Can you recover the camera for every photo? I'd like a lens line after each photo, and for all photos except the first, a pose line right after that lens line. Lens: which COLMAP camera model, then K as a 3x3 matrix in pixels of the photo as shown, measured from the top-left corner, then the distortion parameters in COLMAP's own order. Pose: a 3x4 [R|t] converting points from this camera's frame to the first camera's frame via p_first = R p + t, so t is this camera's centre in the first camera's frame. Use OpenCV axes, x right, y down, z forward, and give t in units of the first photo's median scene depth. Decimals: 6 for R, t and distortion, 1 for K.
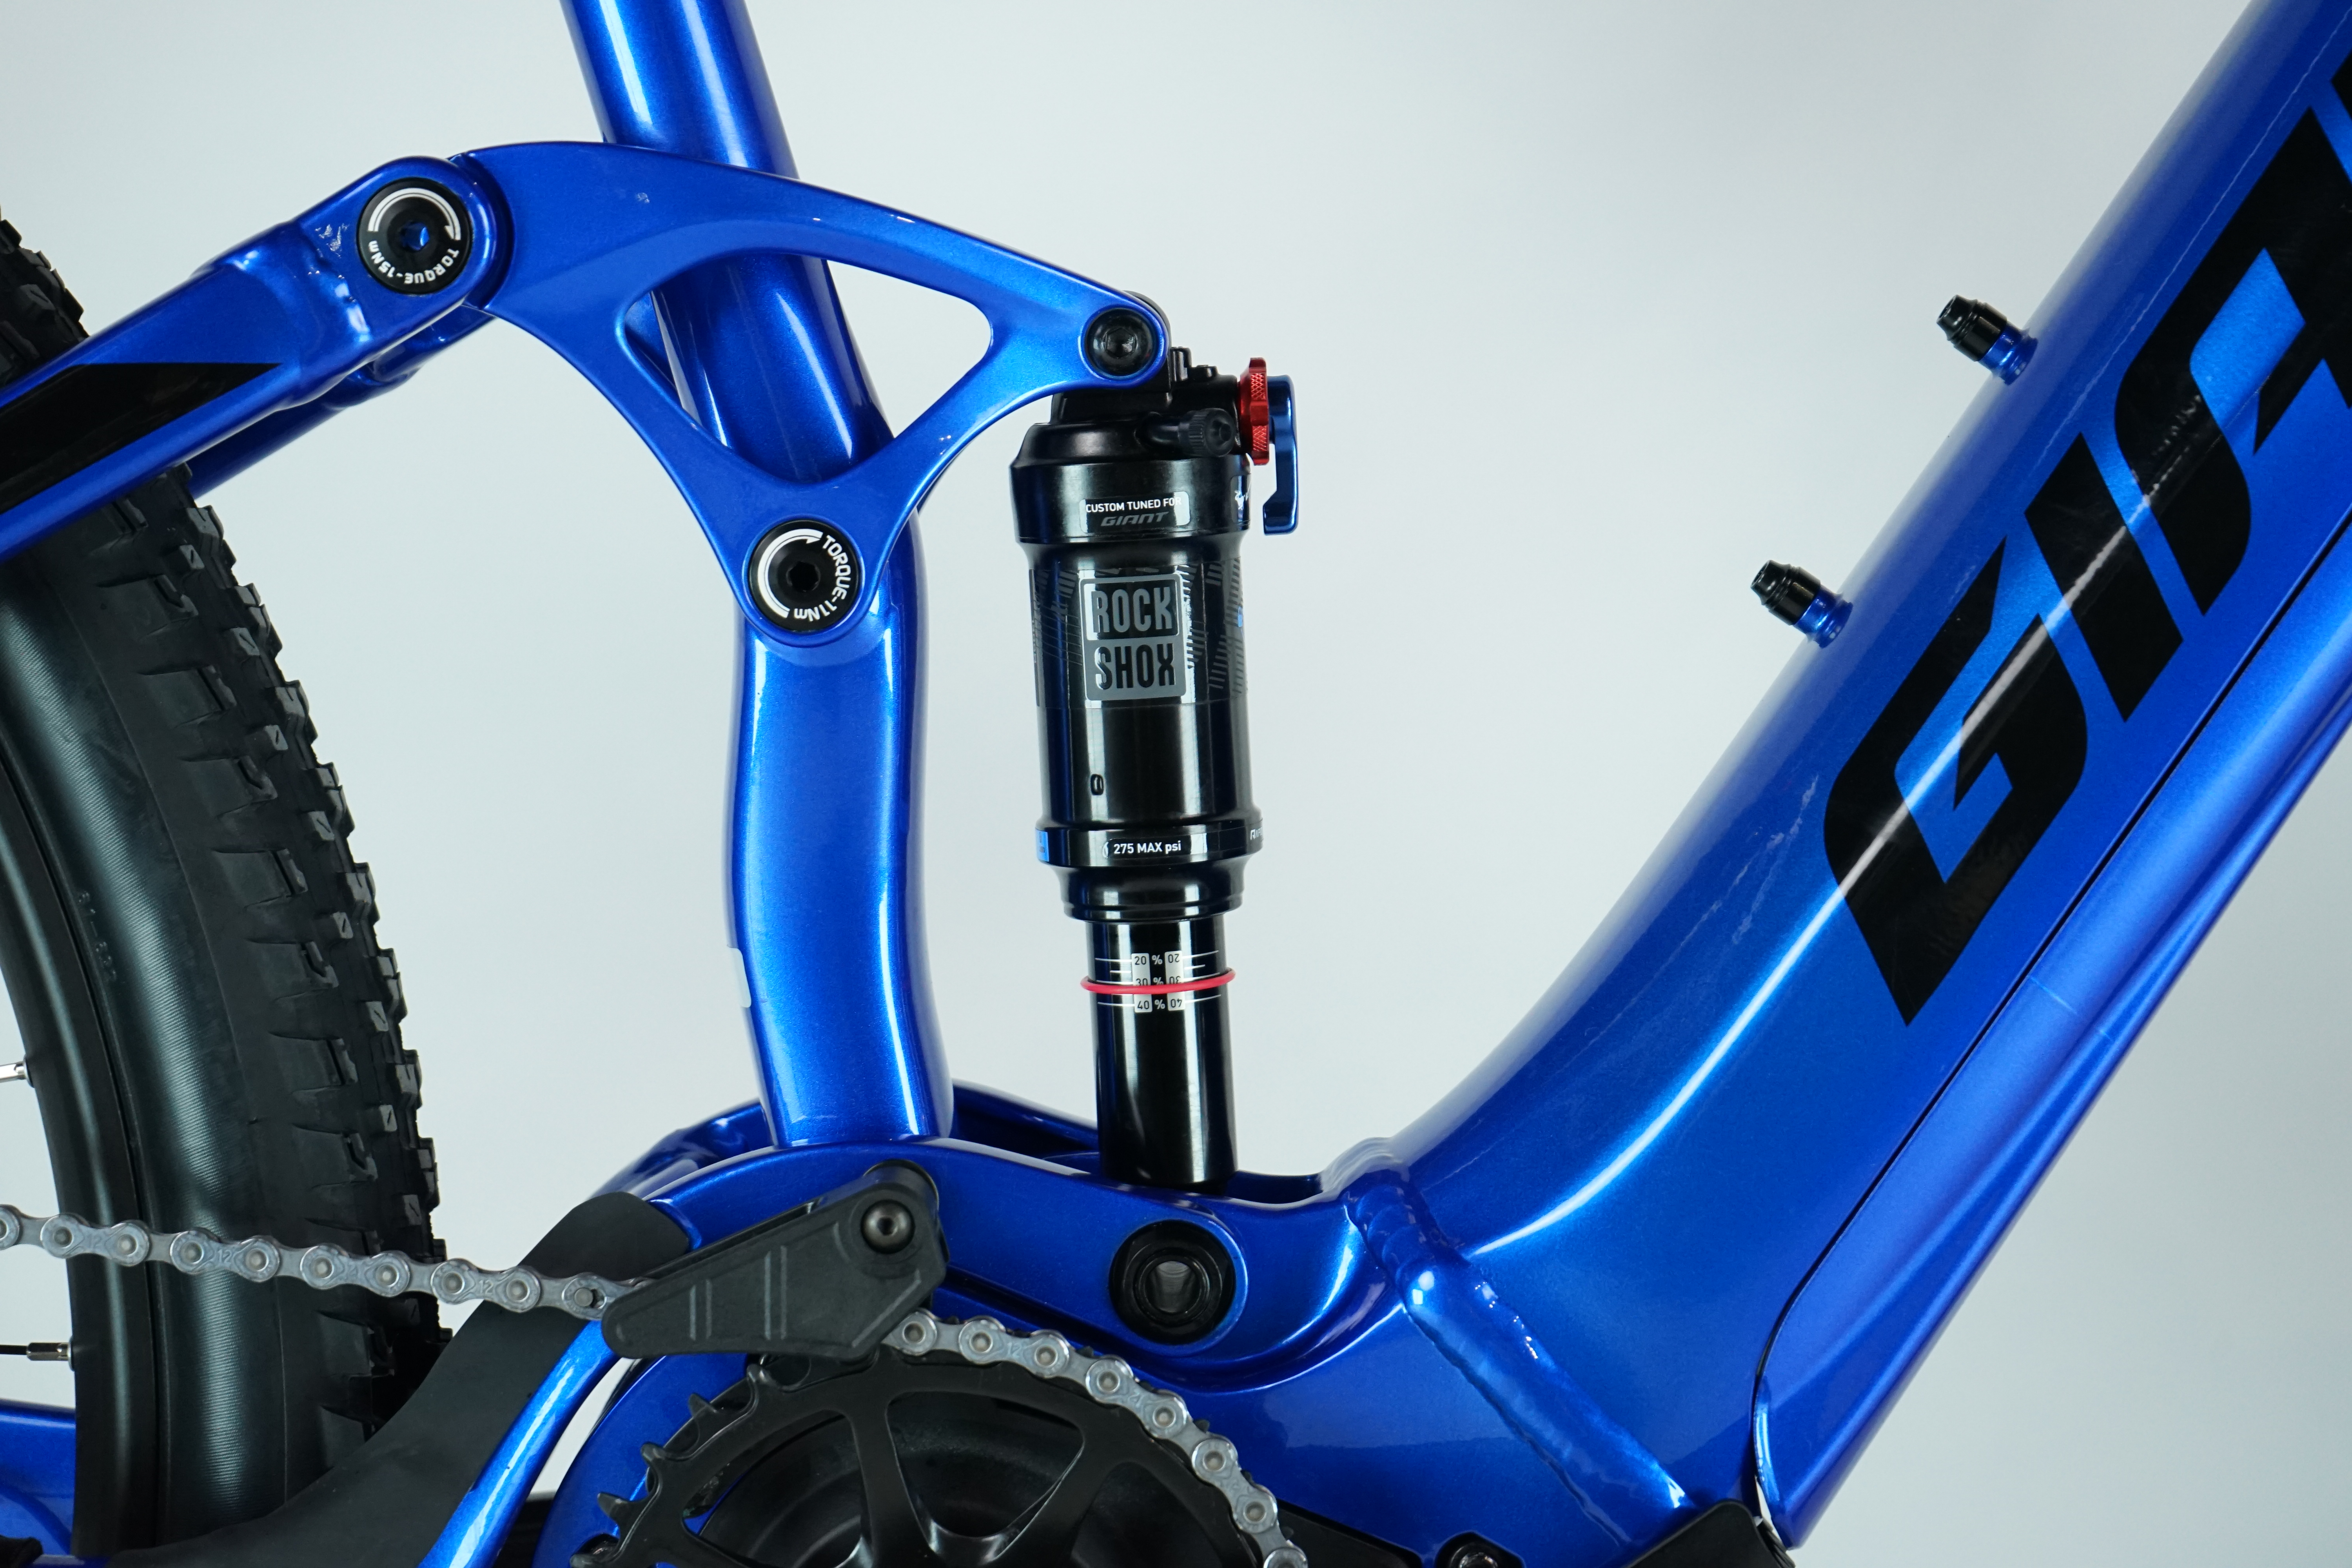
lens RADIAL K [[4812.7, 0, 1176.0], [0, 4812.7, 784.0], [0, 0, 1]] dist [-0.012882, 0.515520]
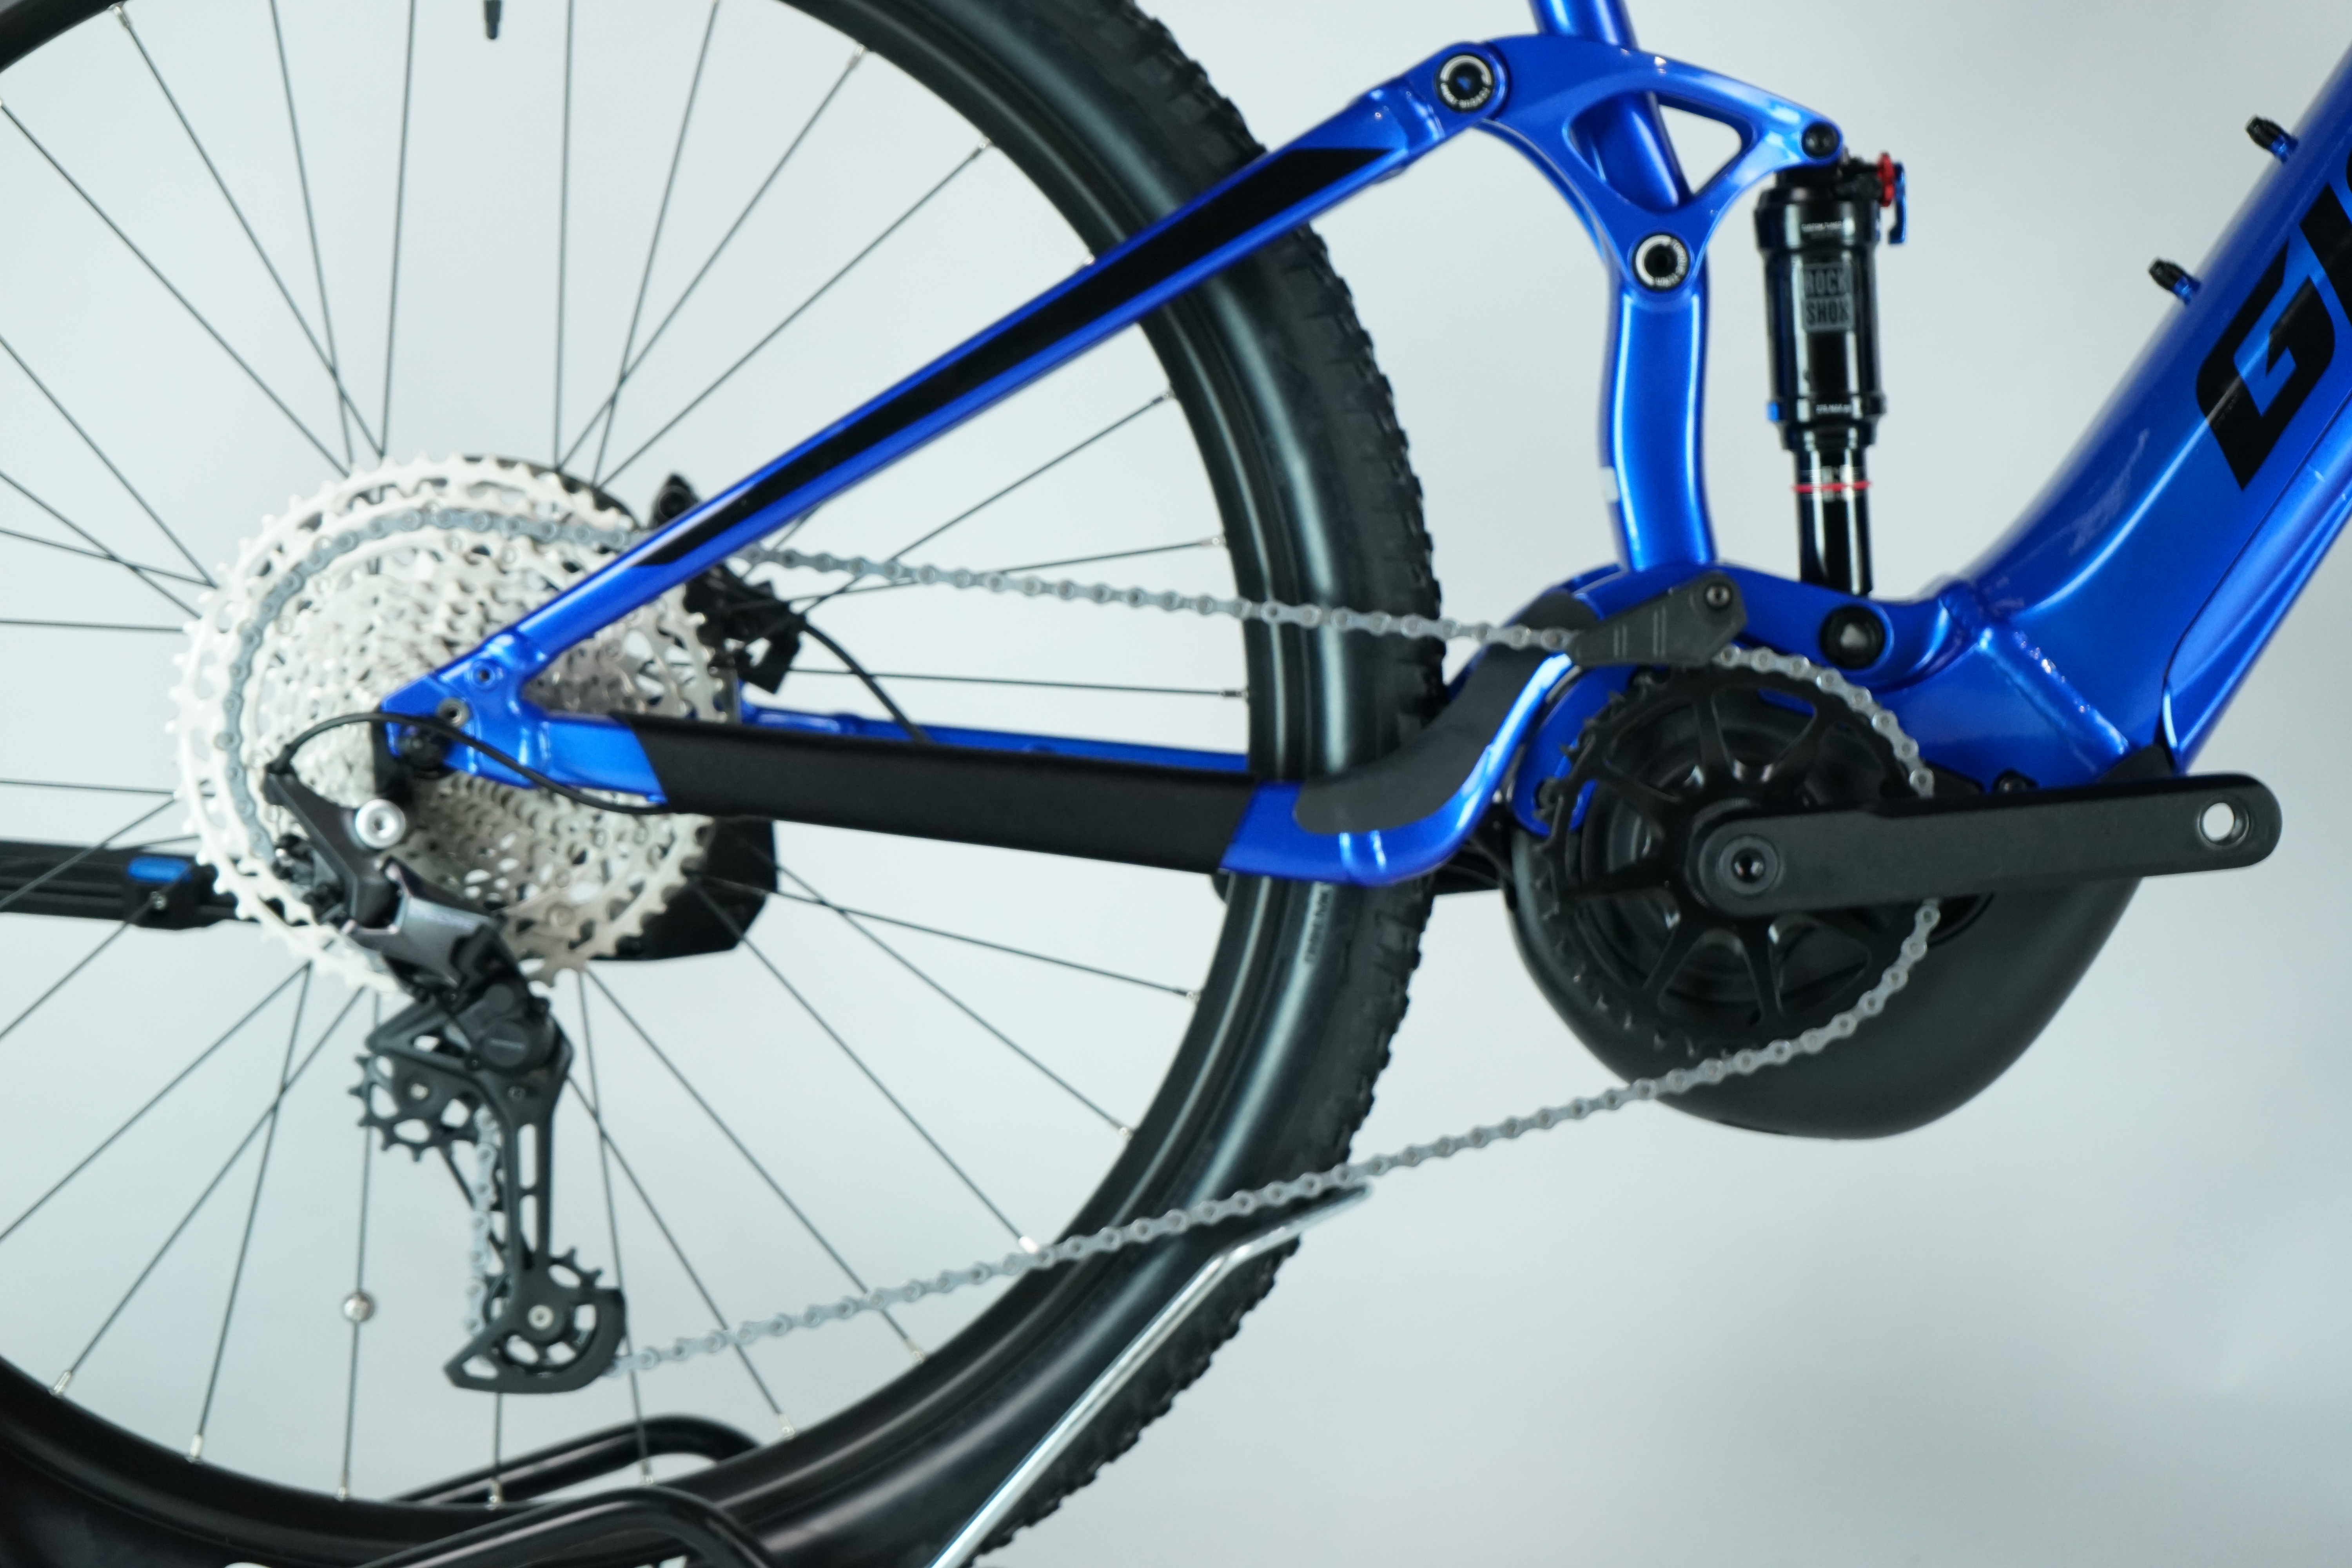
lens RADIAL K [[4812.7, 0, 1176.0], [0, 4812.7, 784.0], [0, 0, 1]] dist [-0.012882, 0.515520]
pose [[0.998954, -0.008302, 0.044977, -0.350526], [0.009684, 0.999485, -0.030580, 0.215792], [-0.044700, 0.030983, 0.998520, -0.869967]]
